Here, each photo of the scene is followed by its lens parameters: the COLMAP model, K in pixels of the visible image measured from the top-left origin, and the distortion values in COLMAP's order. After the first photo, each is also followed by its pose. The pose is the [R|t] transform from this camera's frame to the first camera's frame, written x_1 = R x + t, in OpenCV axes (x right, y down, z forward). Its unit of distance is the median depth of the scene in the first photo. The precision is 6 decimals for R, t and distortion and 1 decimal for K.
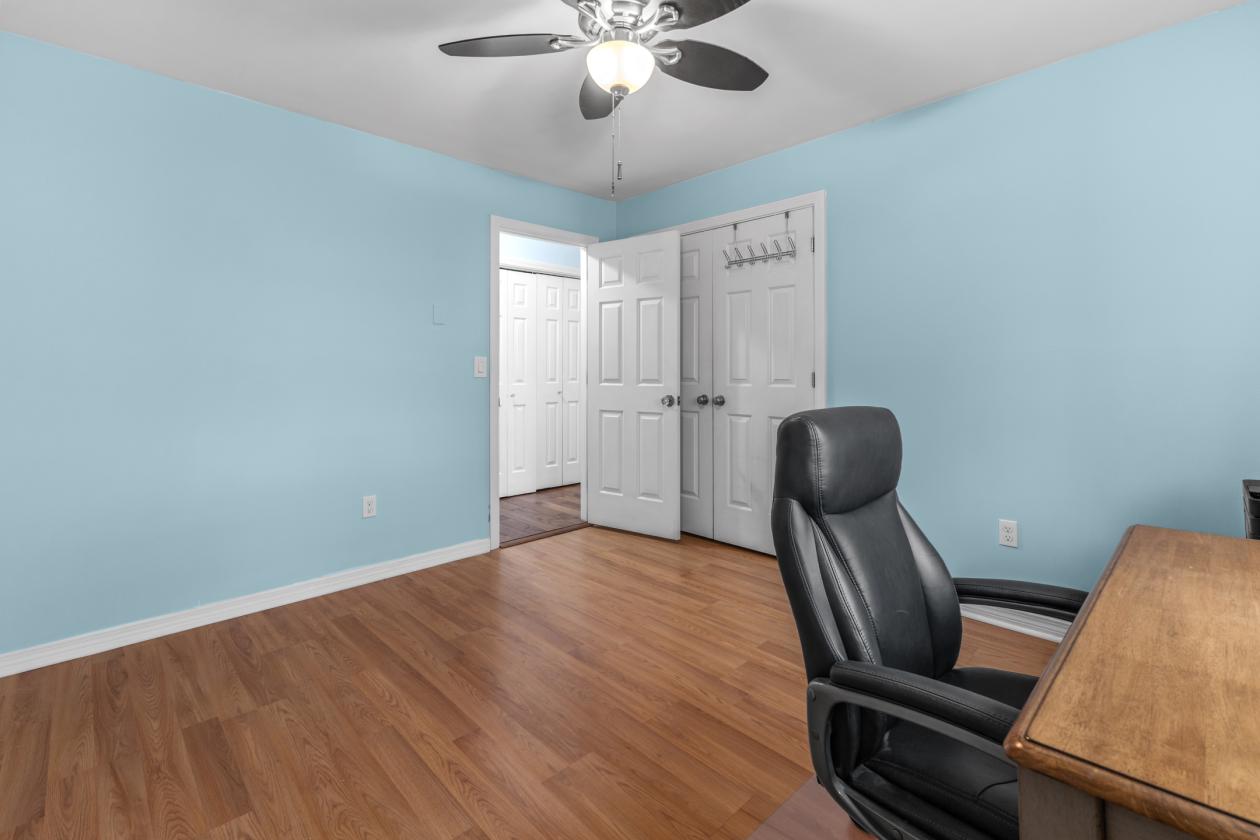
lens RADIAL K [[560.2, 0, 632.2], [0, 560.2, 367.7], [0, 0, 1]] dist [0.002222, 0.000224]
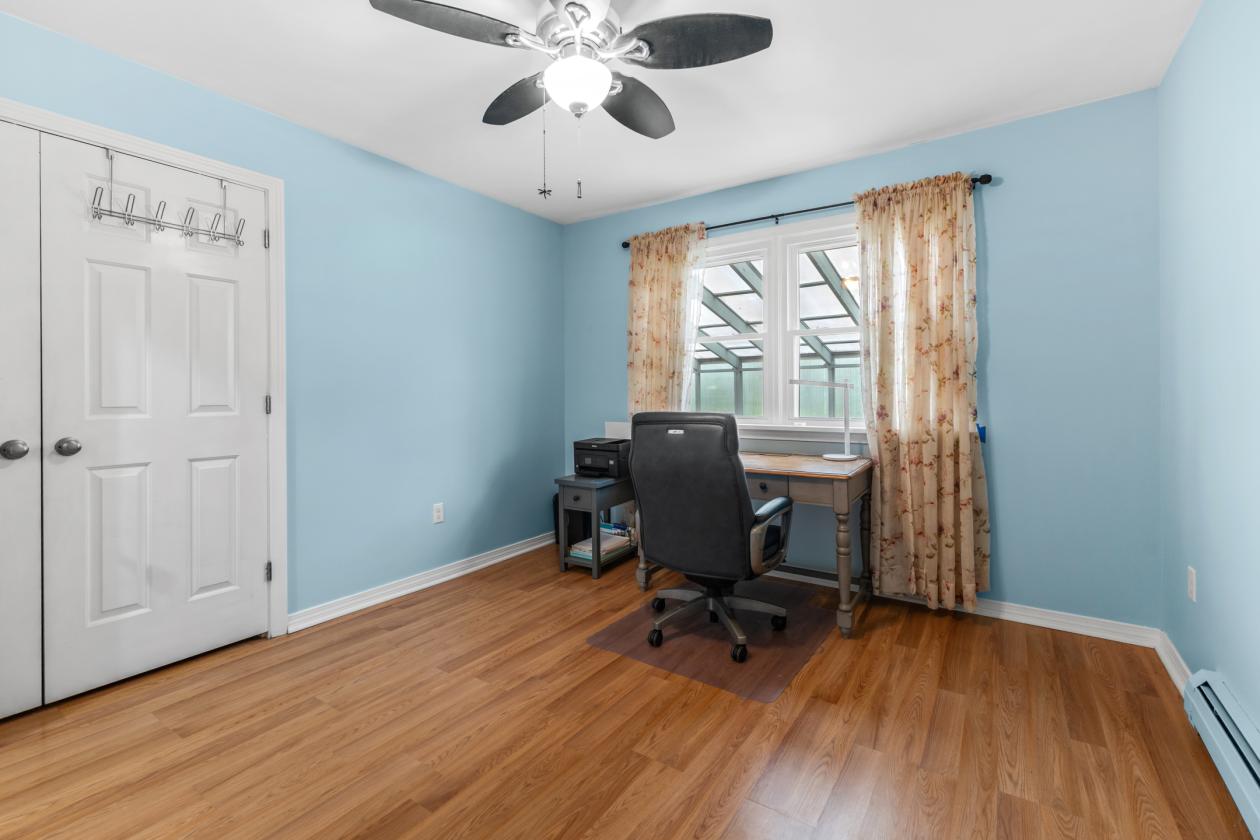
lens RADIAL K [[560.2, 0, 628.0], [0, 560.2, 393.1], [0, 0, 1]] dist [0.002222, 0.000224]
pose [[-0.212476, 0.005958, 0.977148, -0.670581], [0.000204, 0.999982, -0.006052, 0.011293], [-0.977166, -0.001087, -0.212473, 0.747490]]
